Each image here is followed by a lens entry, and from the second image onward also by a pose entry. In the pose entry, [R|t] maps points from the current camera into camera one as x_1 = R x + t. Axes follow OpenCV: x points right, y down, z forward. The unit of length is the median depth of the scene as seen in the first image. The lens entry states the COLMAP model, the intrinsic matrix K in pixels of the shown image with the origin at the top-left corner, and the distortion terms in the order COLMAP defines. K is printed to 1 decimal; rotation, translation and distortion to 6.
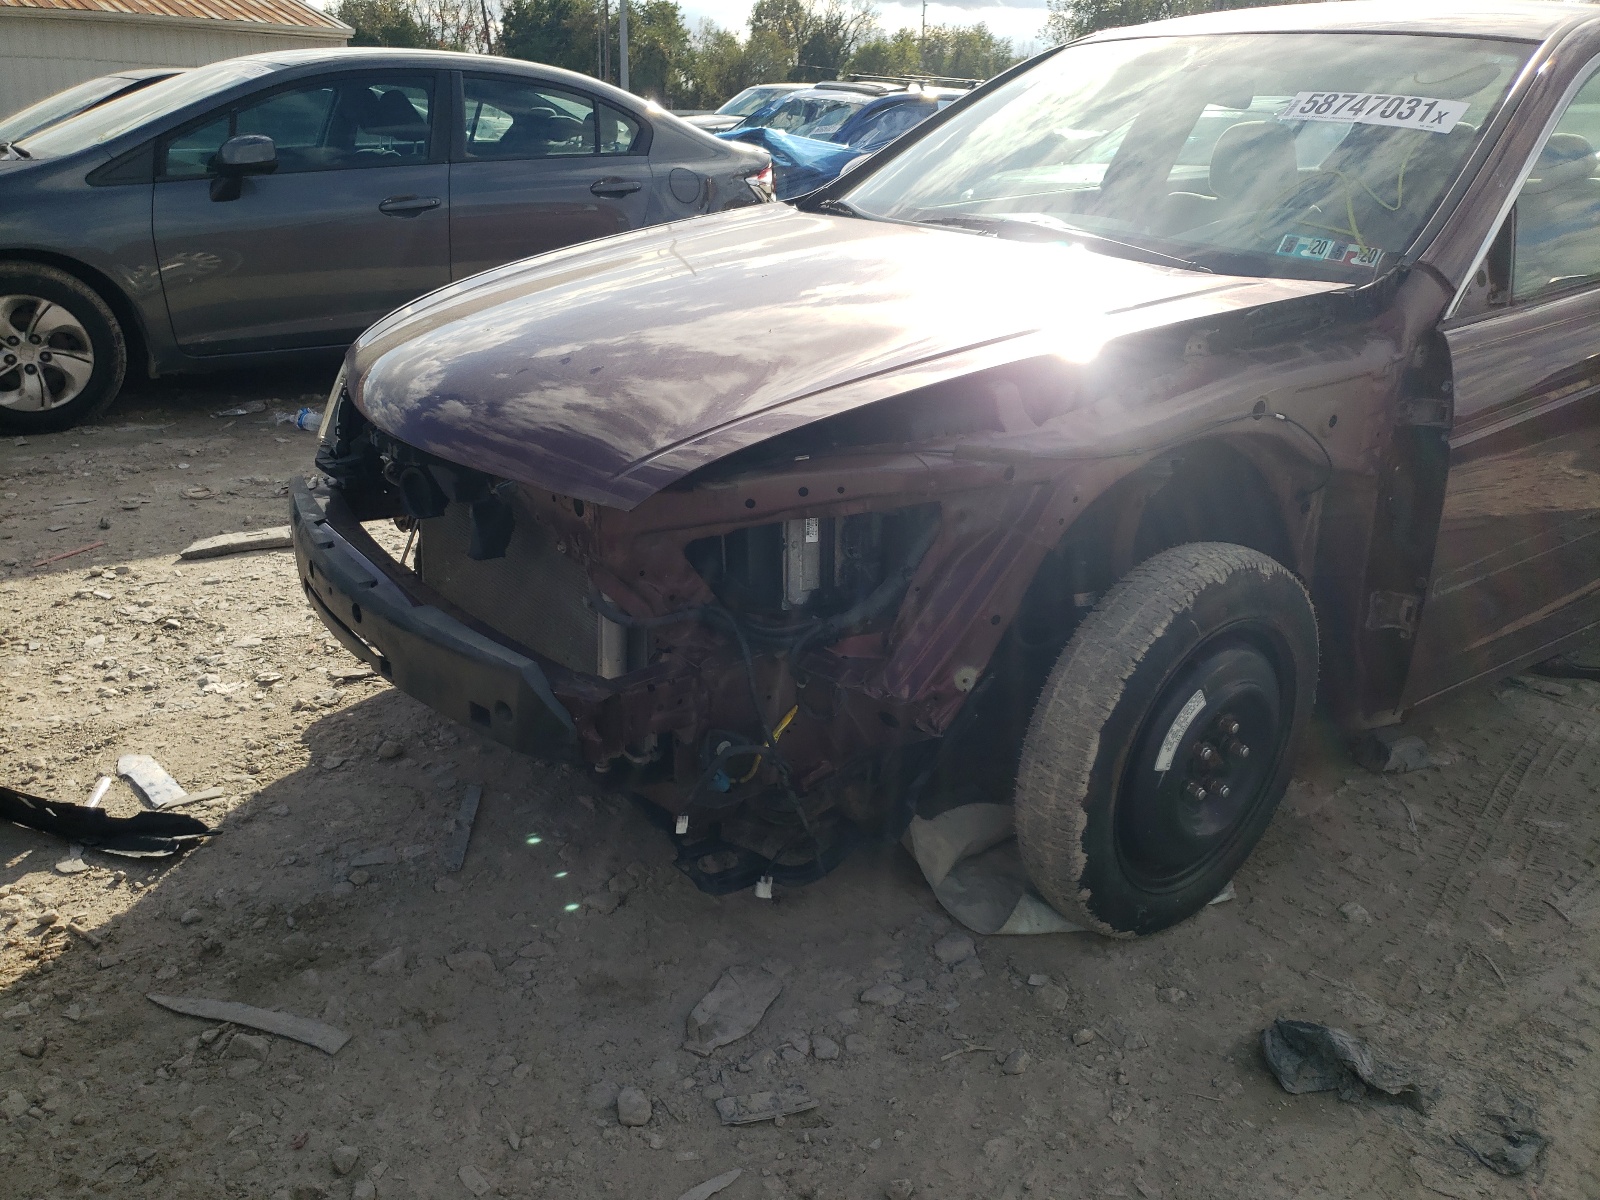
lens RADIAL K [[1186.9, 0, 874.9], [0, 1186.9, 604.9], [0, 0, 1]] dist [0.132480, -0.201645]
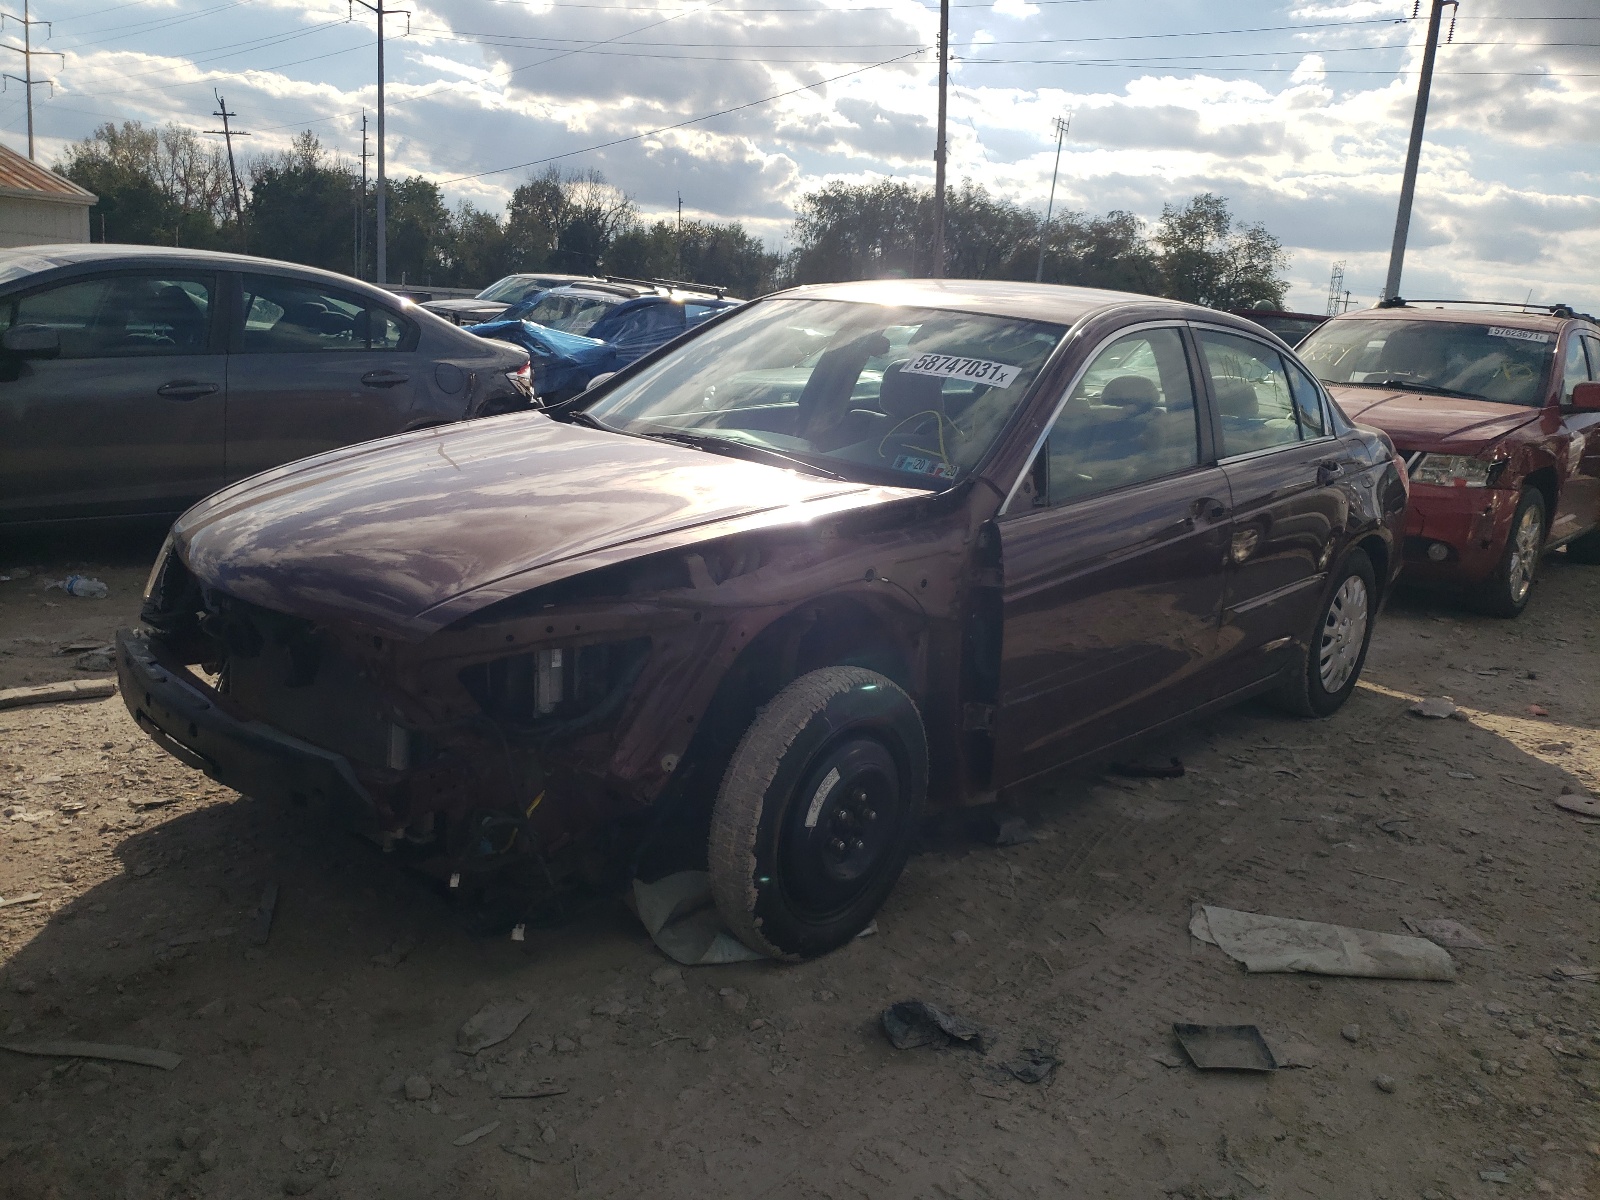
lens RADIAL K [[1203.3, 0, 815.2], [0, 1203.3, 632.9], [0, 0, 1]] dist [0.051032, -0.062799]
pose [[0.989192, -0.003967, 0.146572, 0.036181], [0.020948, 0.993203, -0.114490, 0.069575], [-0.145122, 0.116323, 0.982552, -0.392283]]
